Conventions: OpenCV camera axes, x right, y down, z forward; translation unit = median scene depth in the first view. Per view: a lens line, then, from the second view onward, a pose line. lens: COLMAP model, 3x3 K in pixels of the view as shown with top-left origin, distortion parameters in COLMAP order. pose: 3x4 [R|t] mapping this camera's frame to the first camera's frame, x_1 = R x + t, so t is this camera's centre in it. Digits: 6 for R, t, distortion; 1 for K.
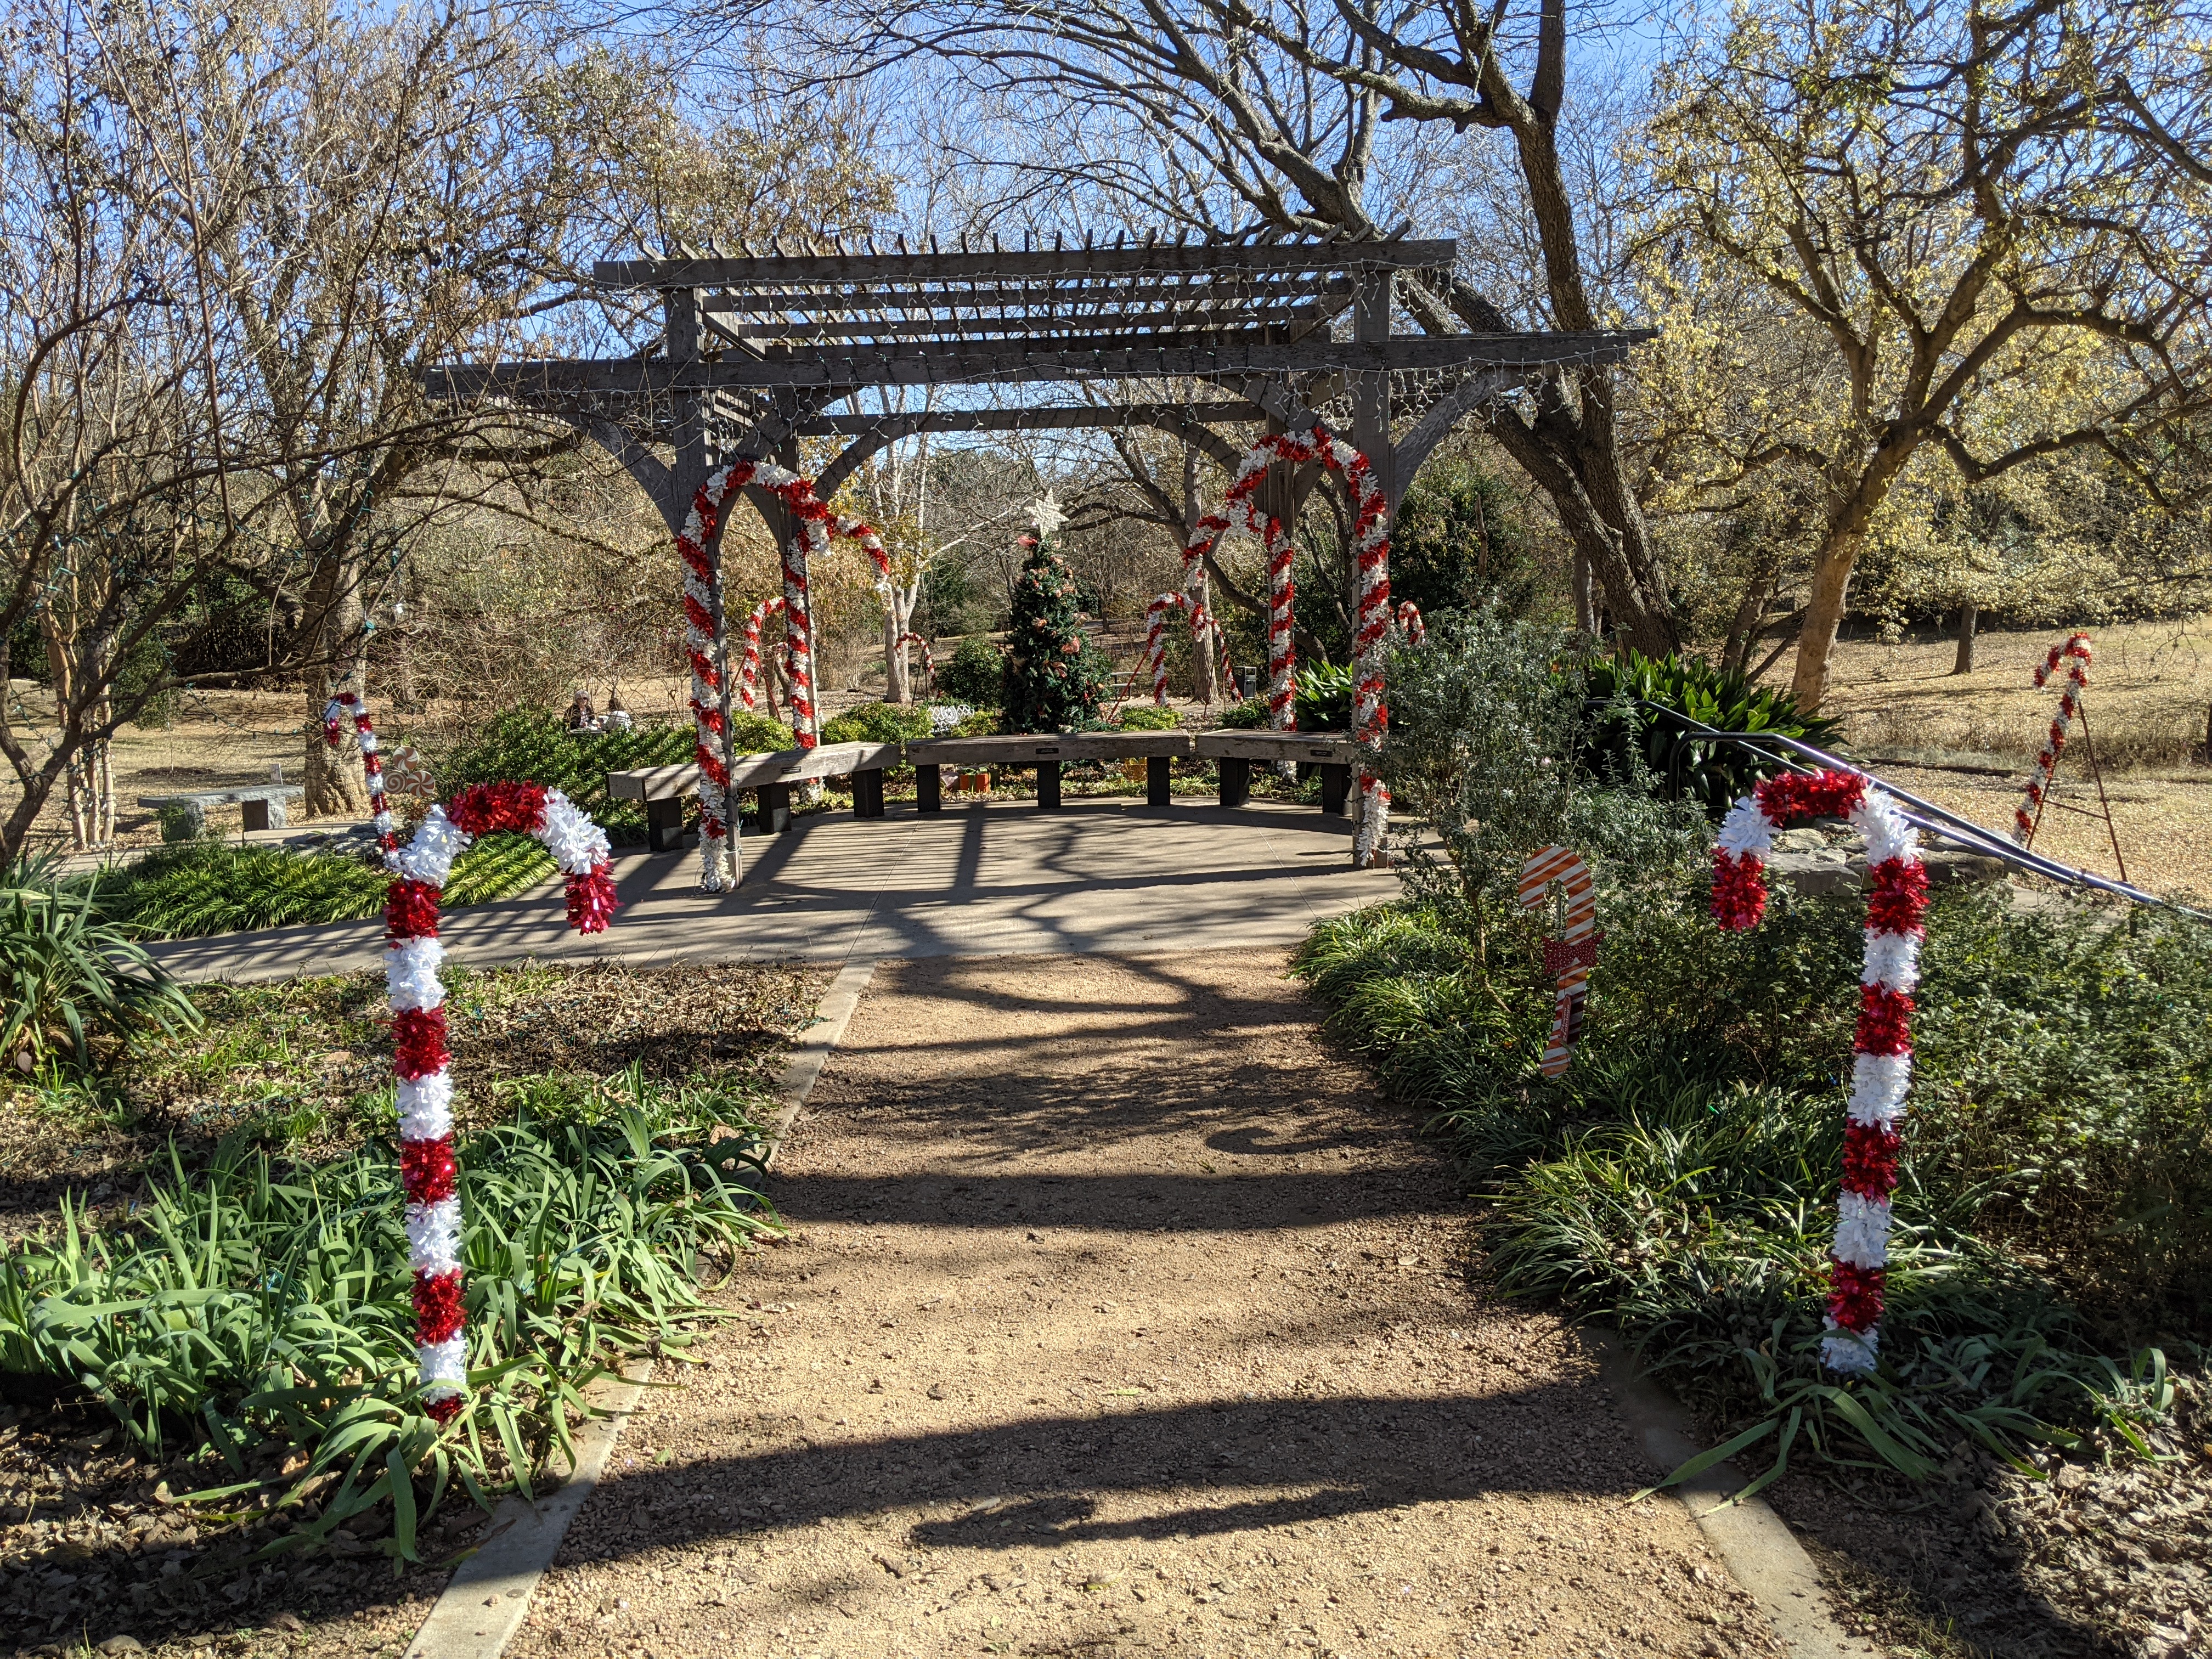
lens RADIAL K [[1736.1, 0, 1109.9], [0, 1736.1, 828.6], [0, 0, 1]] dist [-0.012813, -0.018049]
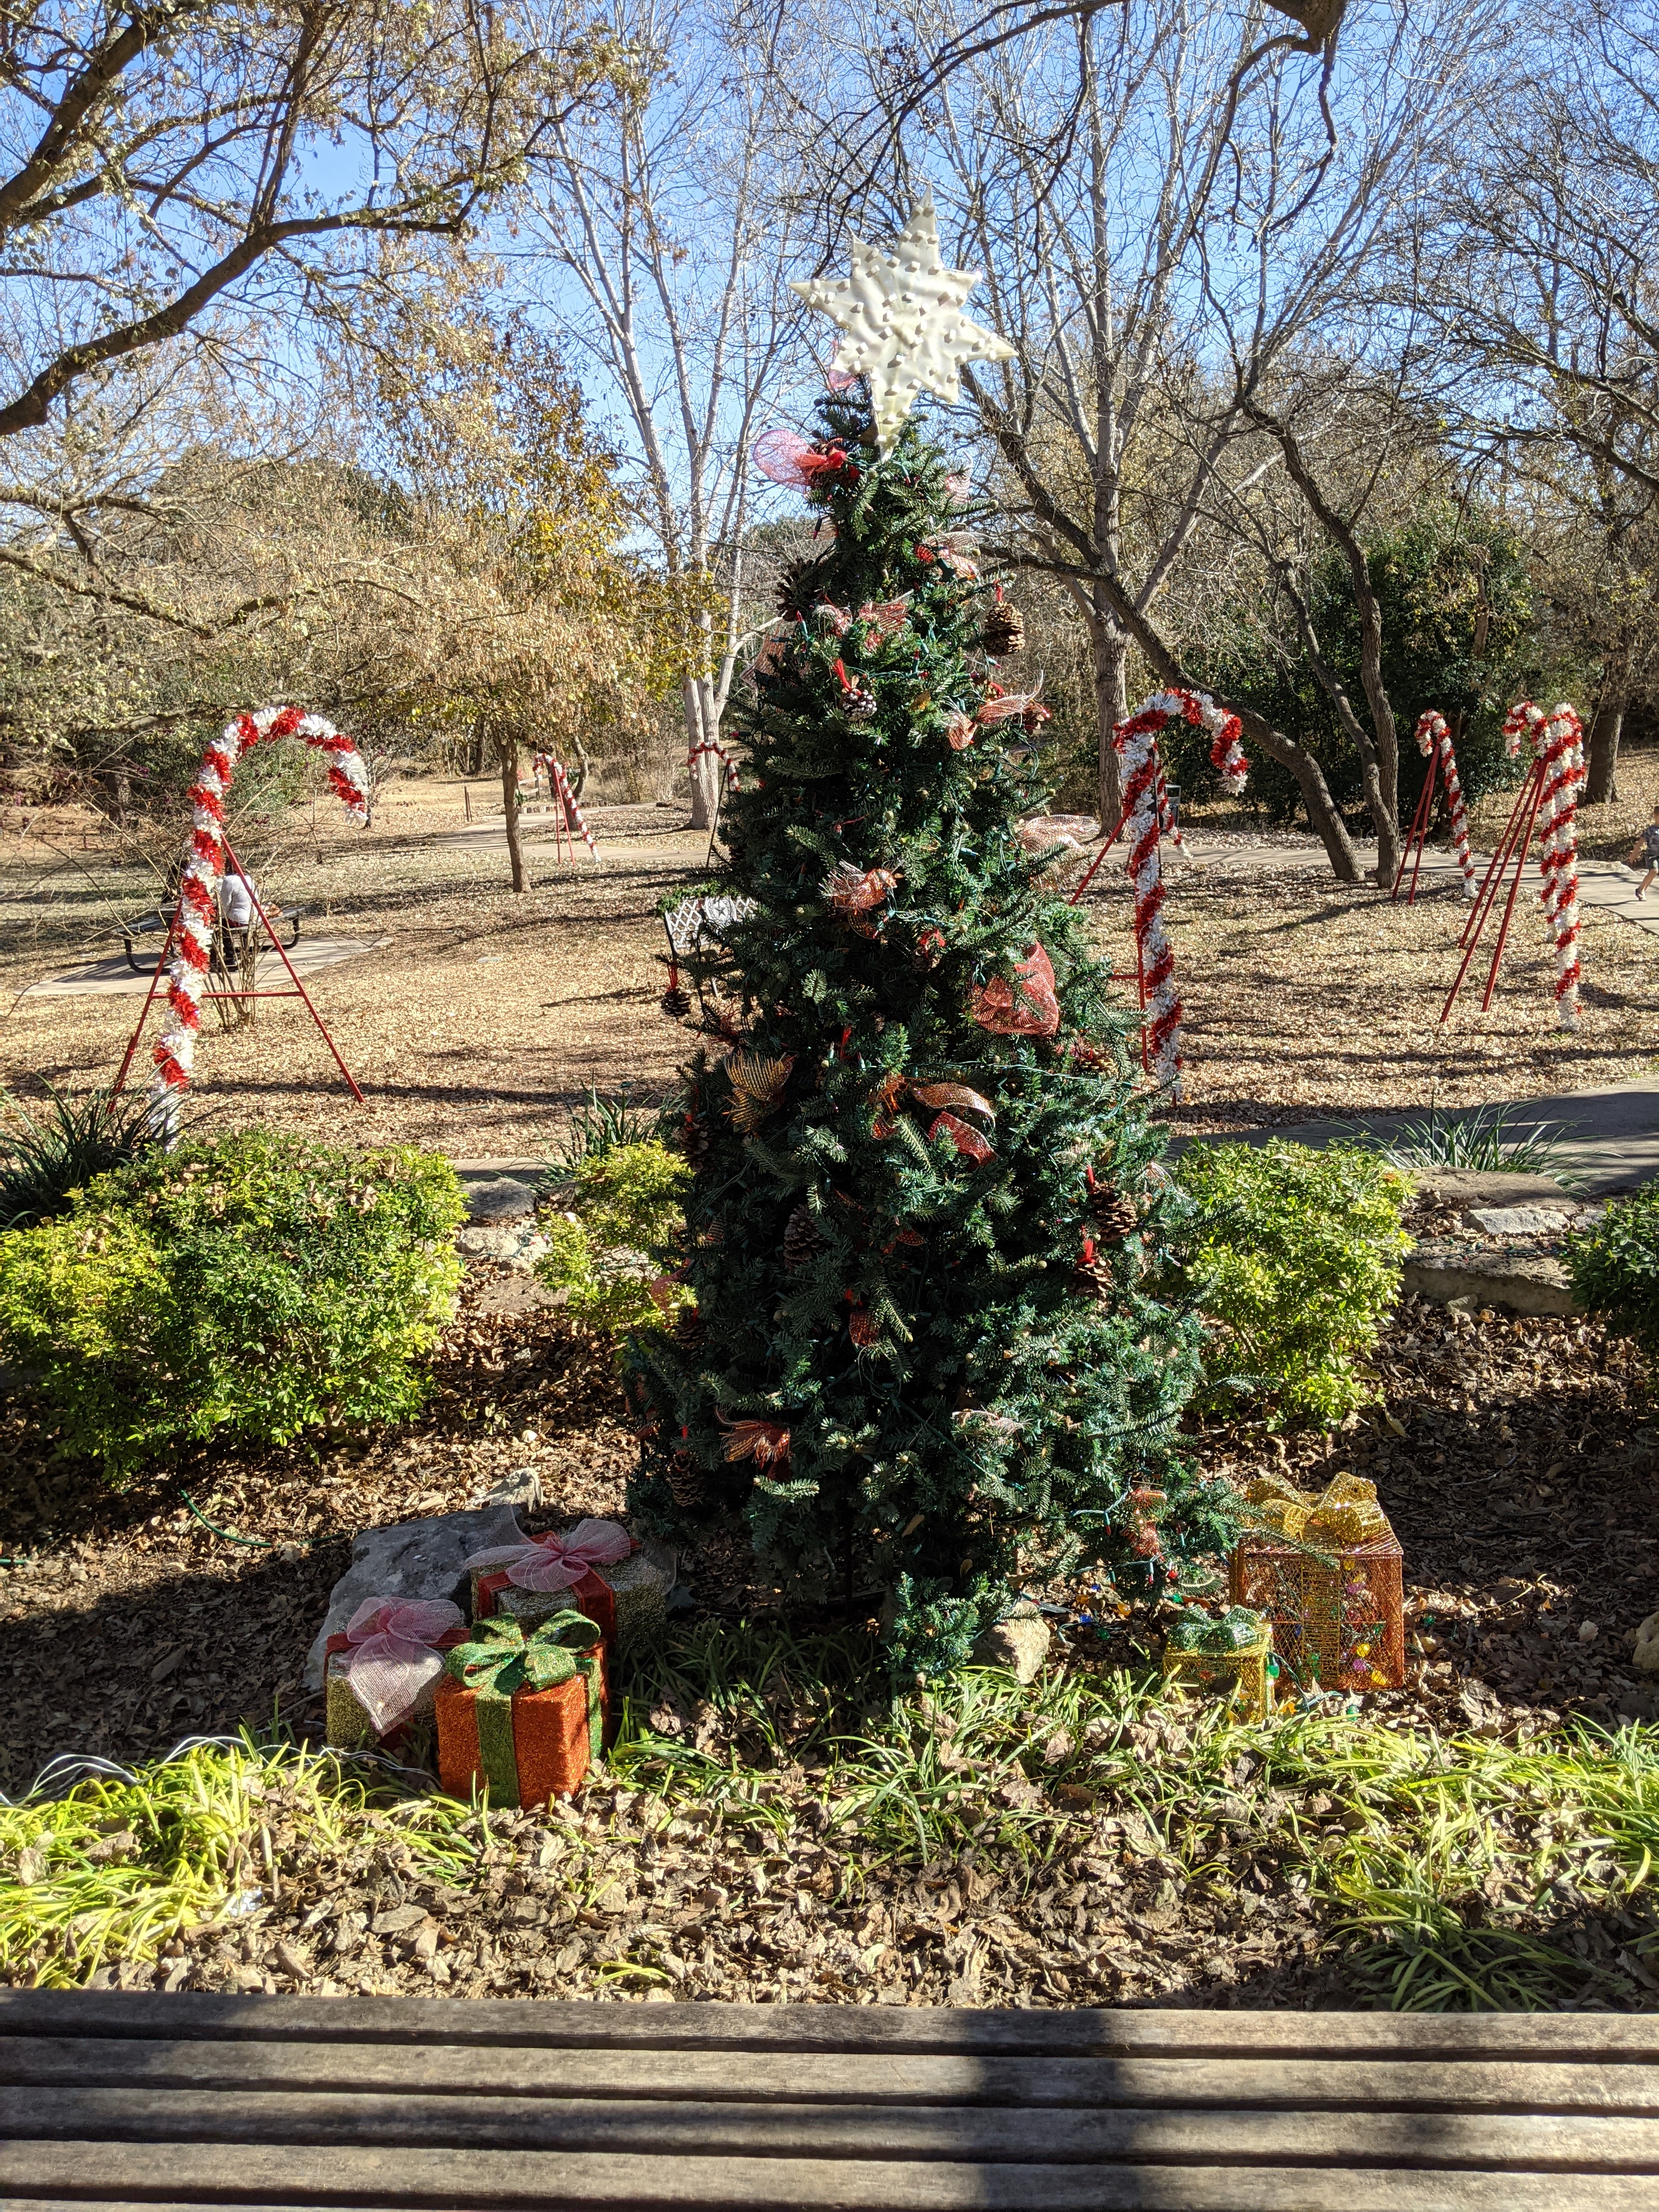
lens RADIAL K [[1736.1, 0, 827.1], [0, 1736.1, 1106.9], [0, 0, 1]] dist [-0.012813, -0.018049]
pose [[0.996935, 0.015033, -0.076775, -0.028490], [-0.006716, 0.994187, 0.107457, -0.112797], [0.077944, -0.106612, 0.991241, 0.790557]]
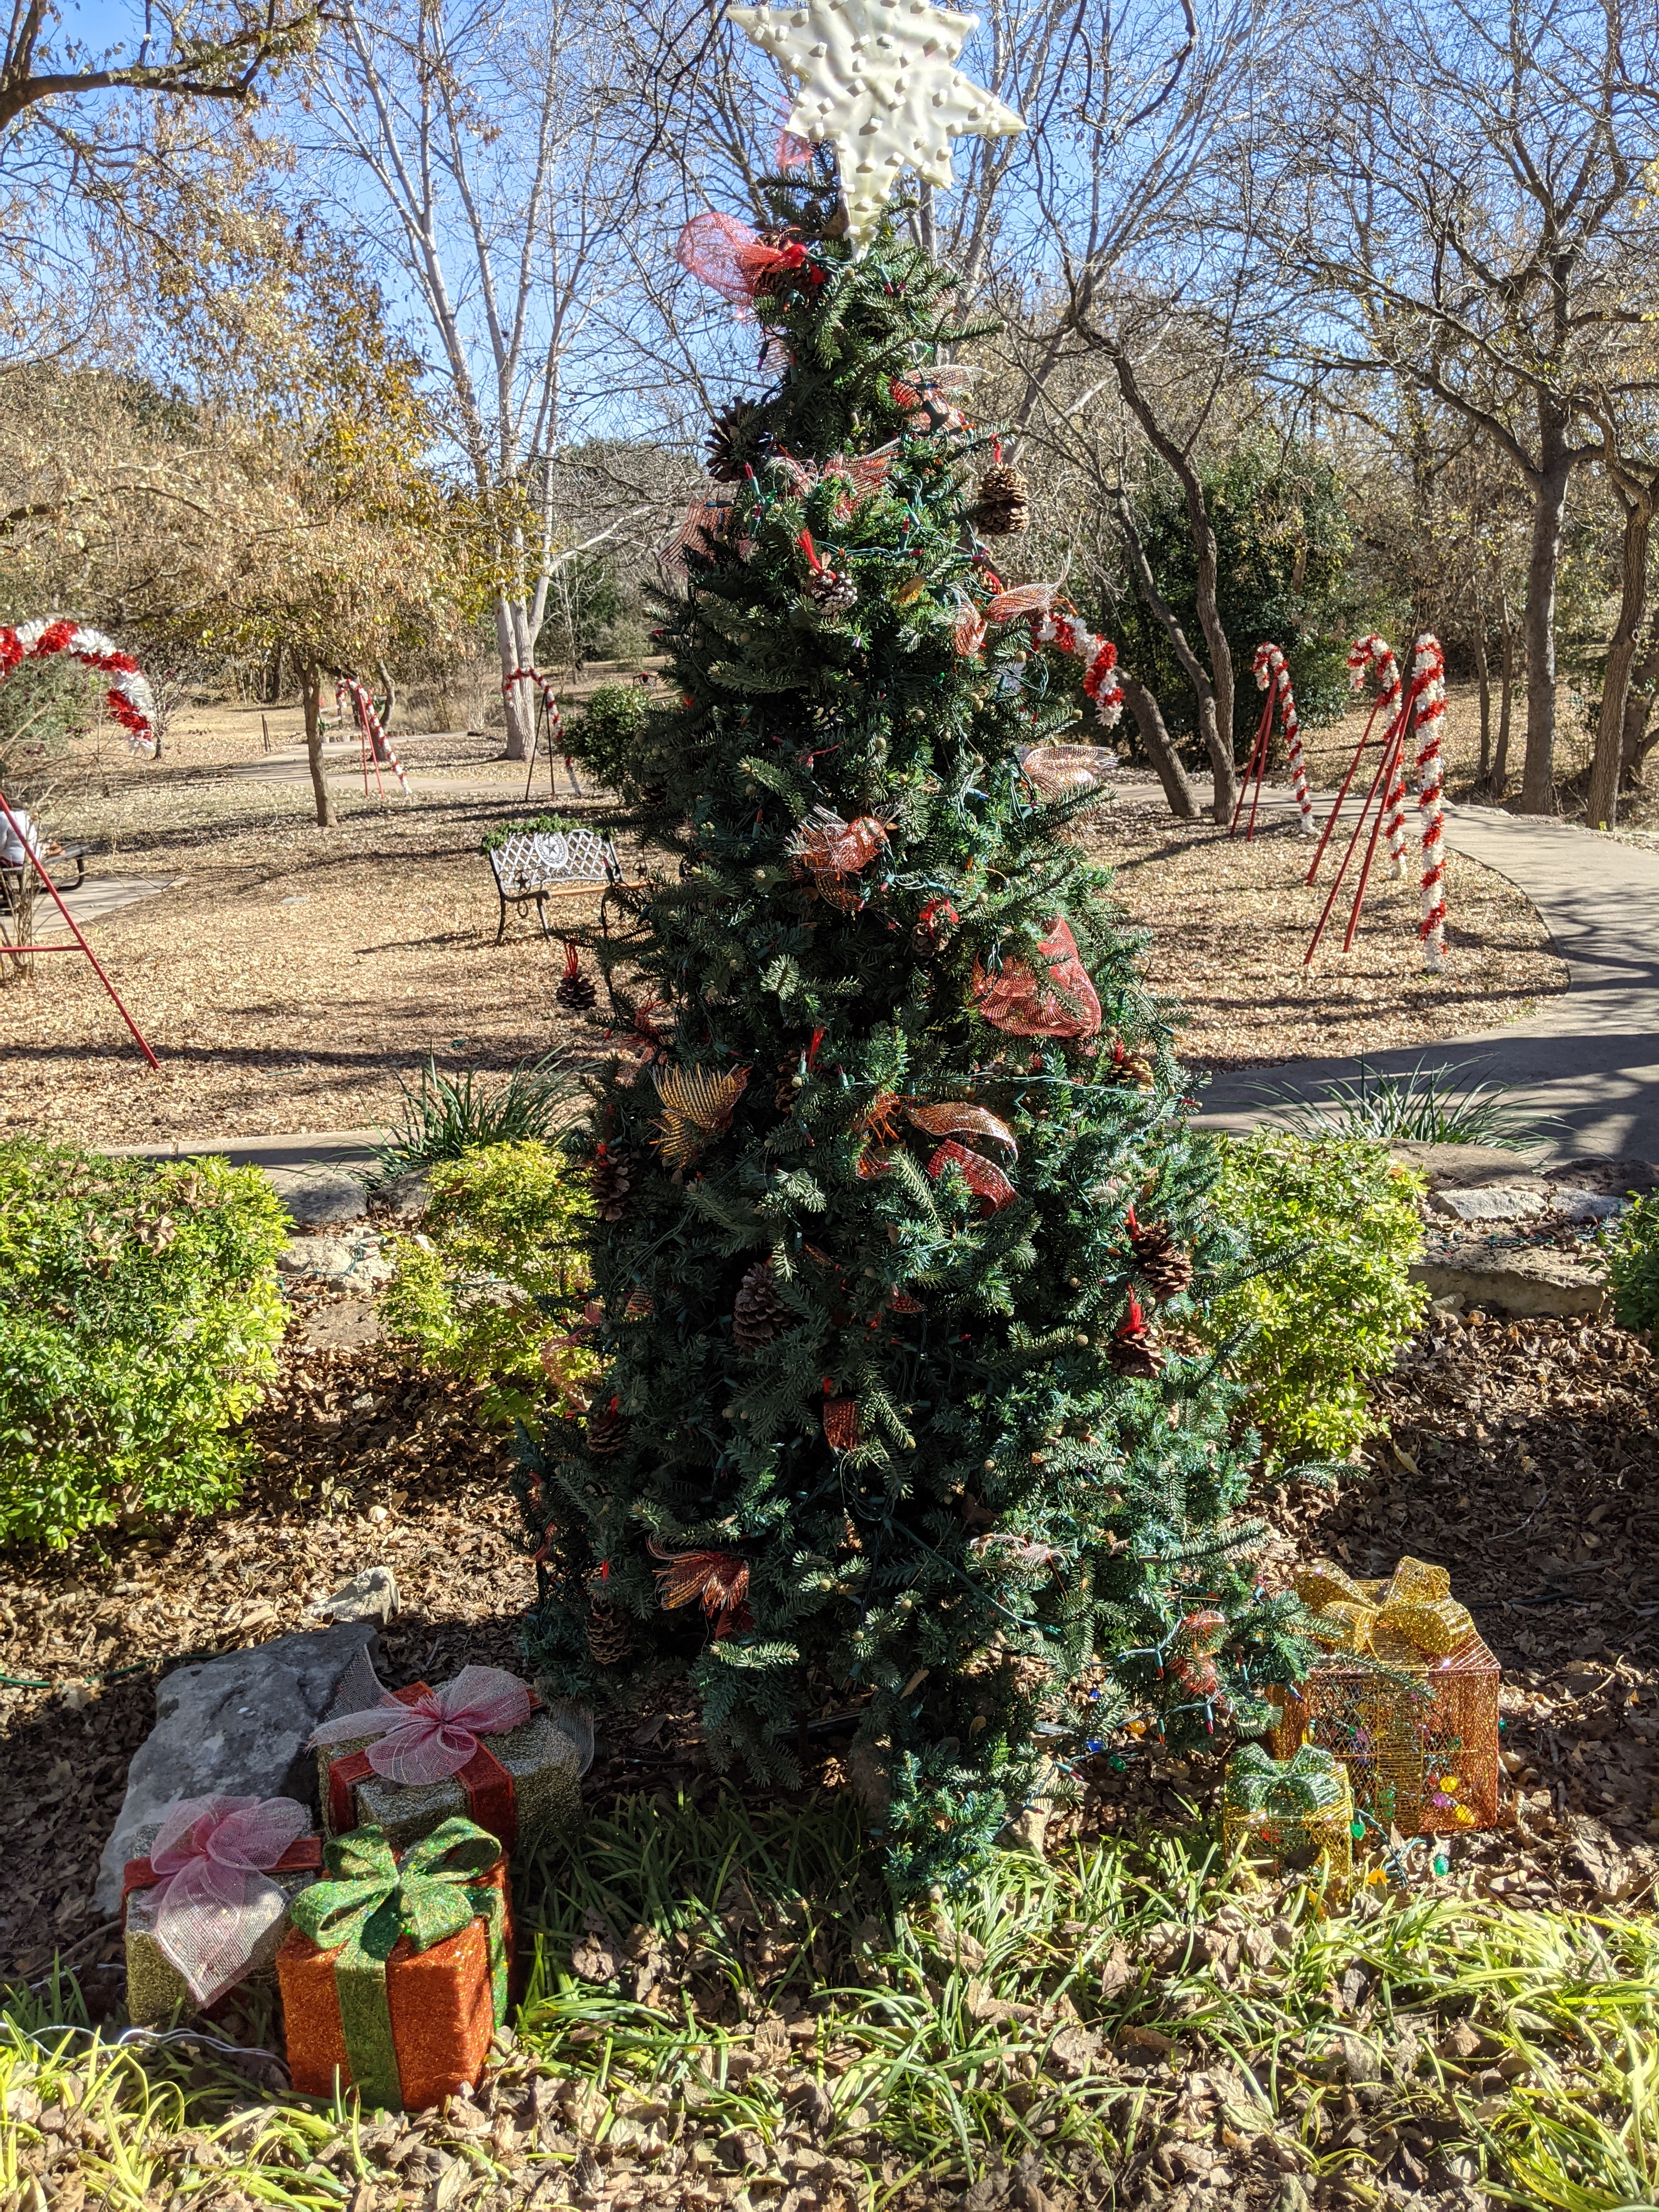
lens RADIAL K [[1736.1, 0, 833.9], [0, 1736.1, 1107.3], [0, 0, 1]] dist [-0.012813, -0.018049]
pose [[0.999487, 0.000557, 0.032019, -0.044957], [-0.005179, 0.989499, 0.144445, -0.115358], [-0.031602, -0.144537, 0.988995, 0.840680]]
